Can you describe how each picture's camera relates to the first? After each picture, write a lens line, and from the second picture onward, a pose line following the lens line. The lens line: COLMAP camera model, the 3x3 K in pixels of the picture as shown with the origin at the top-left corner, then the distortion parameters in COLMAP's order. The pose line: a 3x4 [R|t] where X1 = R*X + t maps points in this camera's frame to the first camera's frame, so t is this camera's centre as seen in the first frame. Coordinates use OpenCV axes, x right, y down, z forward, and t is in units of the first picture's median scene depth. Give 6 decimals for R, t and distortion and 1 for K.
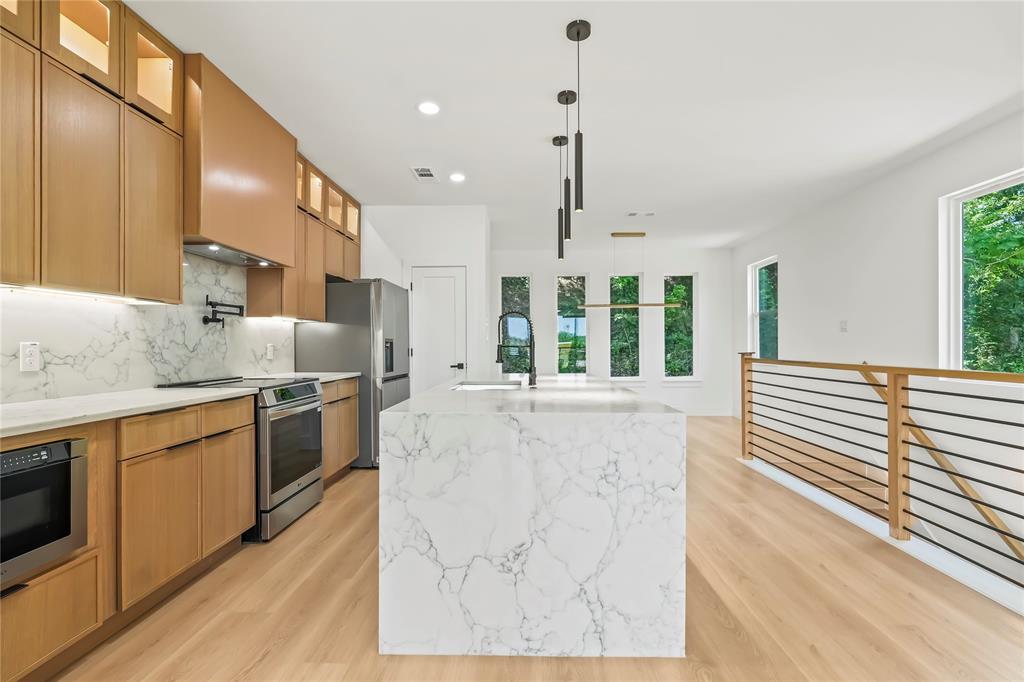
lens RADIAL K [[475.2, 0, 515.0], [0, 475.2, 346.4], [0, 0, 1]] dist [-0.003108, -0.000714]
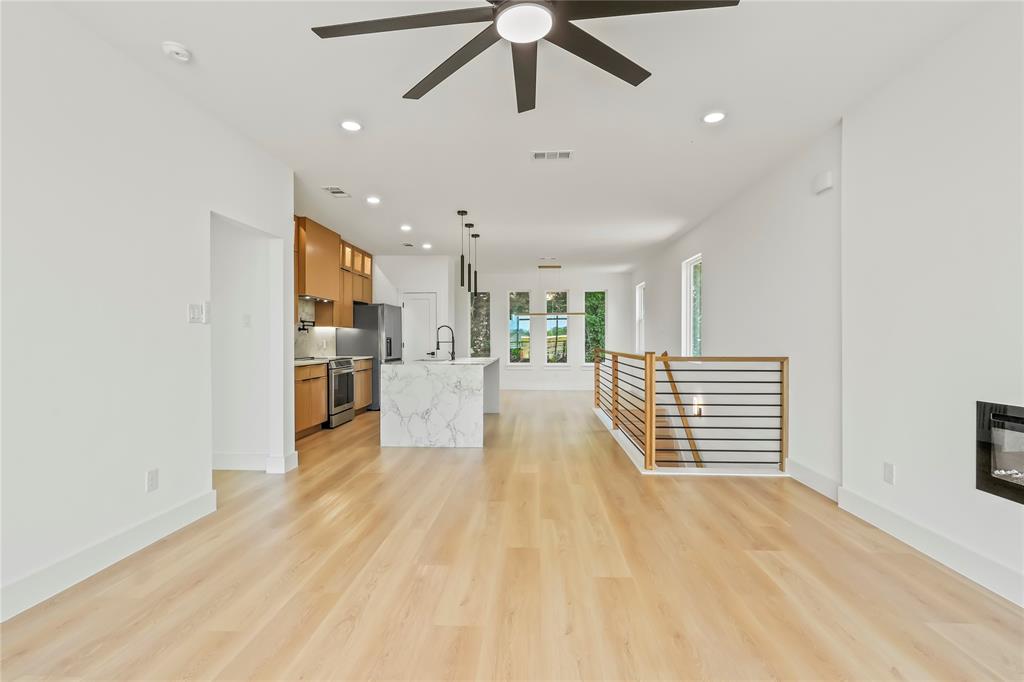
lens RADIAL K [[479.9, 0, 514.9], [0, 479.9, 342.7], [0, 0, 1]] dist [-0.000016, 0.000228]
pose [[0.999794, 0.001829, -0.020215, 0.326274], [-0.001722, 0.999984, 0.005312, -0.008607], [0.020224, -0.005276, 0.999782, -1.053201]]
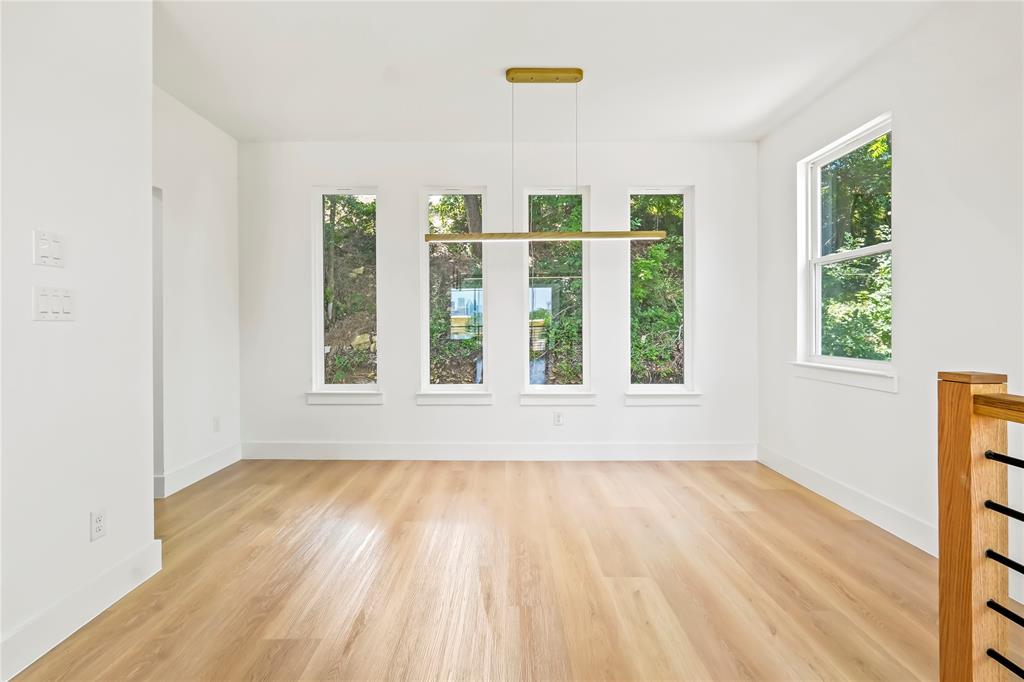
lens RADIAL K [[479.6, 0, 509.3], [0, 479.6, 324.2], [0, 0, 1]] dist [0.000315, 0.000163]
pose [[0.999401, -0.000081, 0.034608, 0.390117], [0.000092, 1.000000, -0.000307, -0.010385], [-0.034608, 0.000310, 0.999401, 1.140617]]
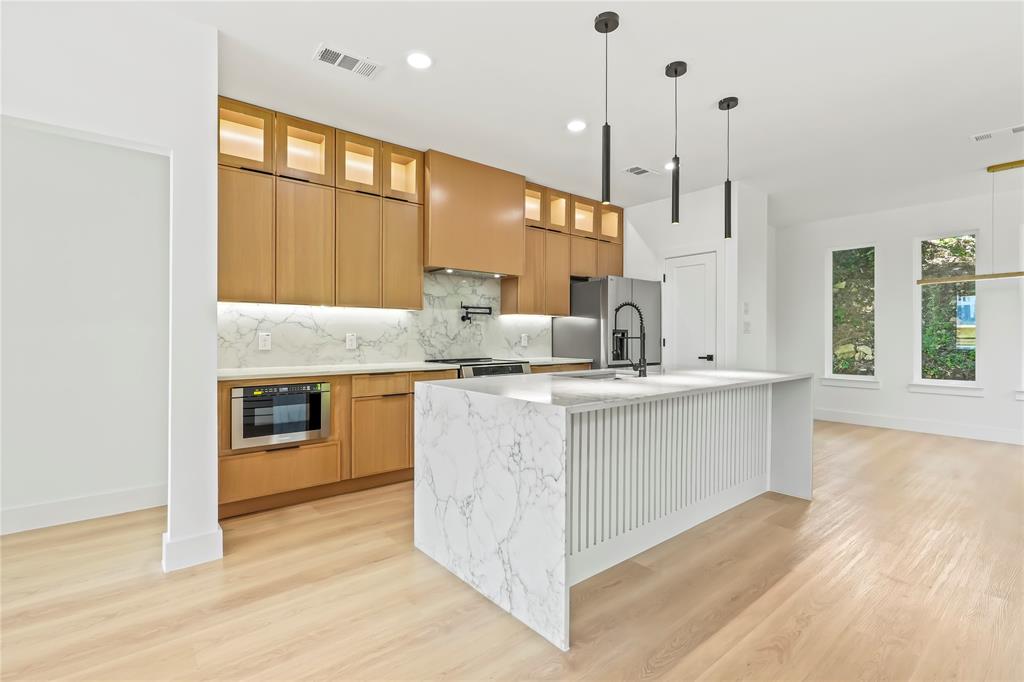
lens RADIAL K [[472.5, 0, 512.3], [0, 472.5, 337.4], [0, 0, 1]] dist [-0.001895, 0.000045]
pose [[0.656592, 0.007026, -0.754213, 0.543077], [-0.003786, 0.999975, 0.006020, -0.005343], [0.754237, -0.001097, 0.656602, 0.140625]]
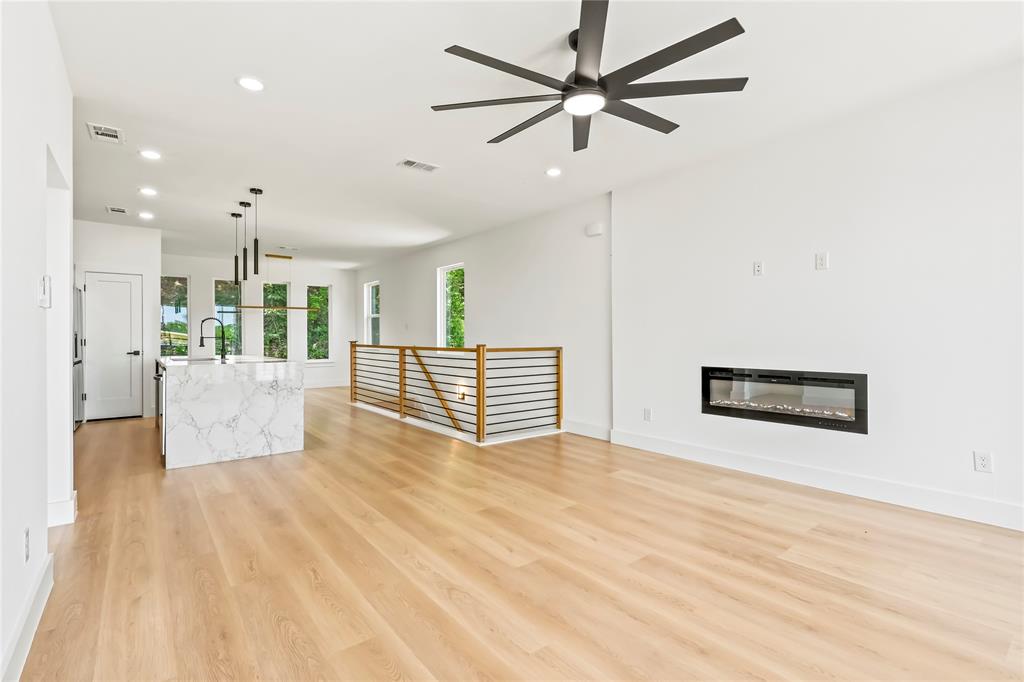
lens RADIAL K [[472.5, 0, 512.3], [0, 472.5, 337.4], [0, 0, 1]] dist [-0.001895, 0.000045]
pose [[0.766349, 0.000202, 0.642425, -0.252590], [-0.000238, 1.000000, -0.000030, -0.001044], [-0.642425, -0.000130, 0.766349, -0.999770]]
